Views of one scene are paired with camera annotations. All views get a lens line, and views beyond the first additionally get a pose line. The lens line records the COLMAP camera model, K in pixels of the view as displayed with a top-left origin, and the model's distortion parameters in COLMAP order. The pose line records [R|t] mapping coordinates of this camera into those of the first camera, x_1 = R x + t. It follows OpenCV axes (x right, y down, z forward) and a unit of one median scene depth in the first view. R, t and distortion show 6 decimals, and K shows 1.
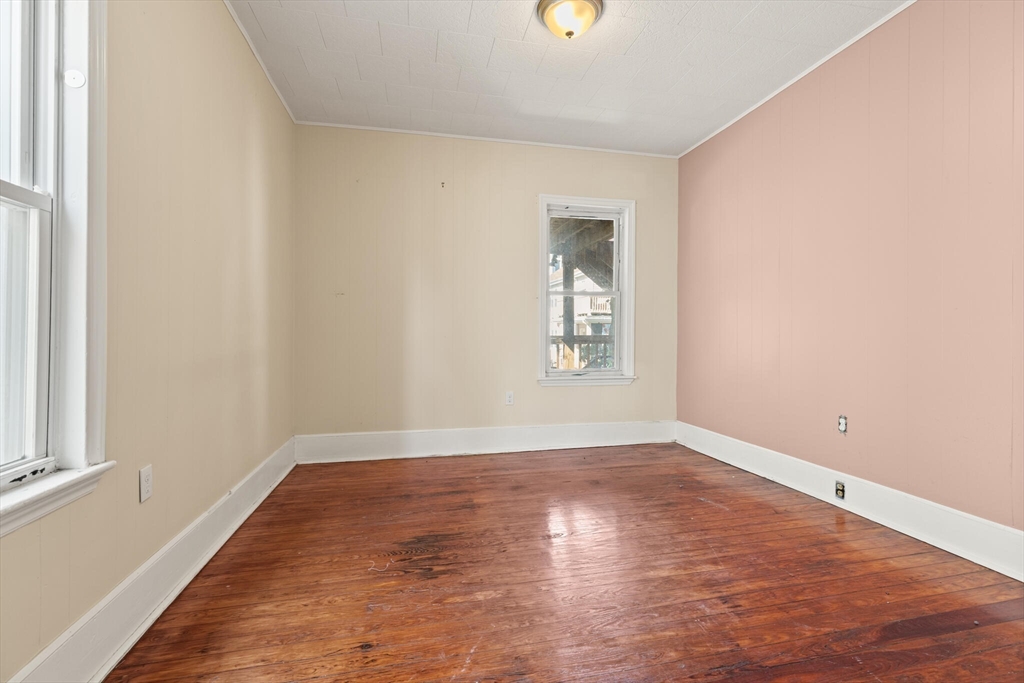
lens RADIAL K [[458.5, 0, 518.0], [0, 458.5, 334.1], [0, 0, 1]] dist [0.000781, -0.001375]
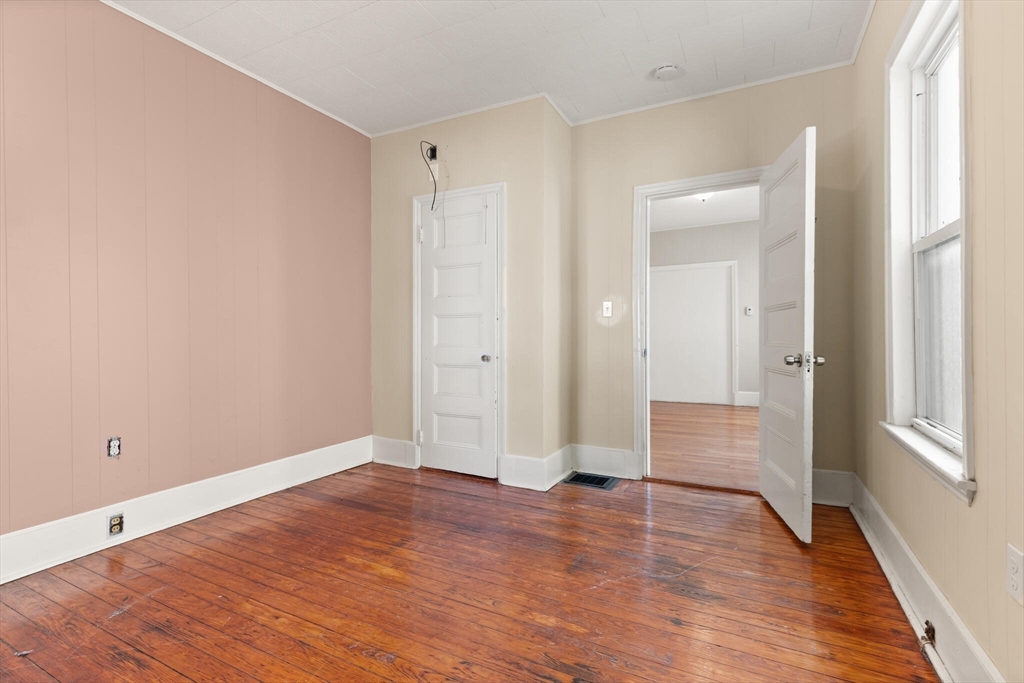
lens RADIAL K [[458.5, 0, 518.1], [0, 458.5, 336.0], [0, 0, 1]] dist [0.000781, -0.001375]
pose [[-0.763212, 0.003398, 0.646139, -0.565356], [0.011642, 0.999896, 0.008494, -0.013561], [-0.646043, 0.014005, -0.763173, 1.557322]]
